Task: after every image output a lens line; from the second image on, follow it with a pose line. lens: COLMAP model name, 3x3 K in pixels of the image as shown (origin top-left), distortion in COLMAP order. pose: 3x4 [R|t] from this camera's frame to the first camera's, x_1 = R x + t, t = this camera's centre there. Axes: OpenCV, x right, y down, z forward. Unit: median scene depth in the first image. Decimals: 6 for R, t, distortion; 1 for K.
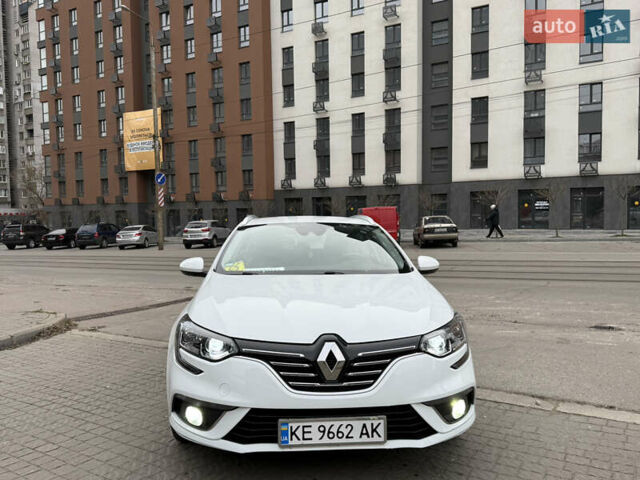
lens RADIAL K [[2392.4, 0, 319.8], [0, 2392.4, 242.2], [0, 0, 1]] dist [-0.723471, 0.000000]
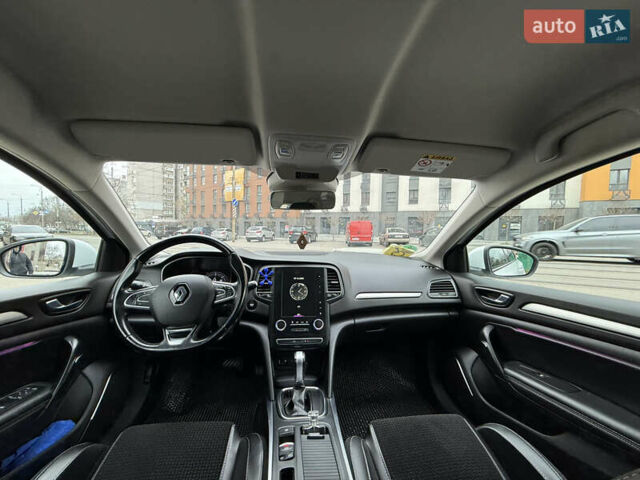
lens RADIAL K [[2392.4, 0, 320.2], [0, 2392.4, 239.3], [0, 0, 1]] dist [-0.723471, 0.000000]
pose [[0.999332, 0.036496, -0.001823, 0.000247], [-0.036496, 0.999334, -0.000179, -0.001147], [0.001815, 0.000246, 0.999998, -0.837863]]
